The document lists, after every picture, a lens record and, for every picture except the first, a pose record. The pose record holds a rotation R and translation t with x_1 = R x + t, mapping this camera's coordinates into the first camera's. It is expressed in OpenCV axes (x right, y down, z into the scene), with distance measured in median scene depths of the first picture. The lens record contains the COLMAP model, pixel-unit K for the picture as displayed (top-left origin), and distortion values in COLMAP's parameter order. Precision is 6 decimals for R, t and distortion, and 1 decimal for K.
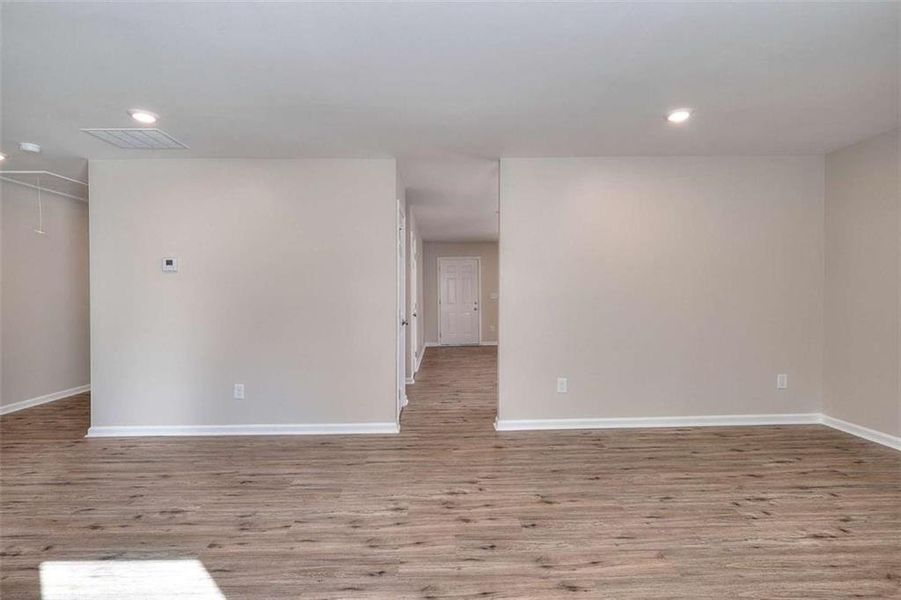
lens RADIAL K [[422.0, 0, 446.5], [0, 422.0, 295.8], [0, 0, 1]] dist [0.000584, 0.000200]
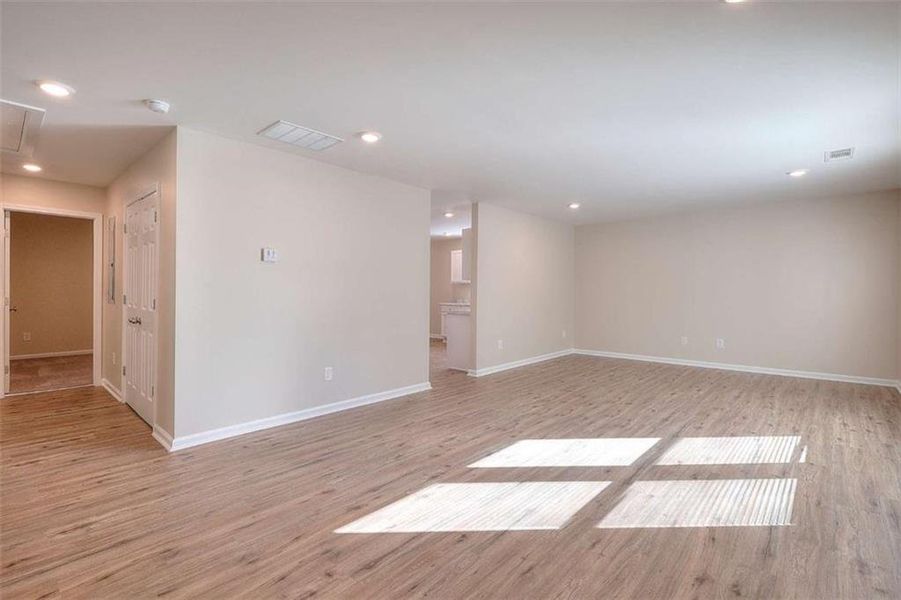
lens RADIAL K [[422.0, 0, 446.5], [0, 422.0, 295.8], [0, 0, 1]] dist [0.000584, 0.000200]
pose [[0.692097, -0.005626, 0.721782, -1.401787], [-0.009522, 0.999811, 0.016923, 0.000884], [-0.721742, -0.018585, 0.691913, 0.022616]]
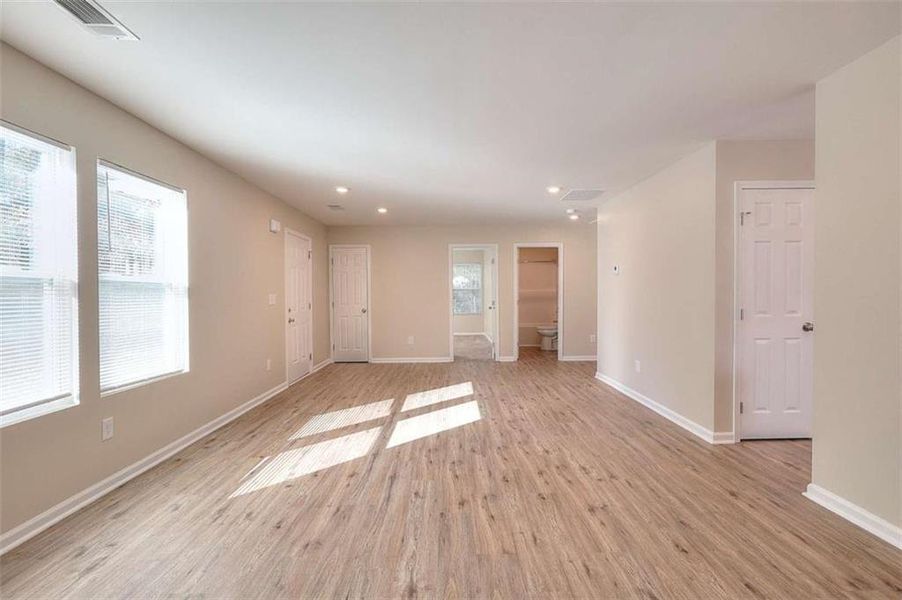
lens RADIAL K [[422.4, 0, 447.0], [0, 422.4, 295.8], [0, 0, 1]] dist [0.000584, 0.000200]
pose [[-0.021989, 0.011875, -0.999688, 1.025738], [0.014160, 0.999833, 0.011565, -0.010050], [0.999658, -0.013901, -0.022153, 0.597525]]
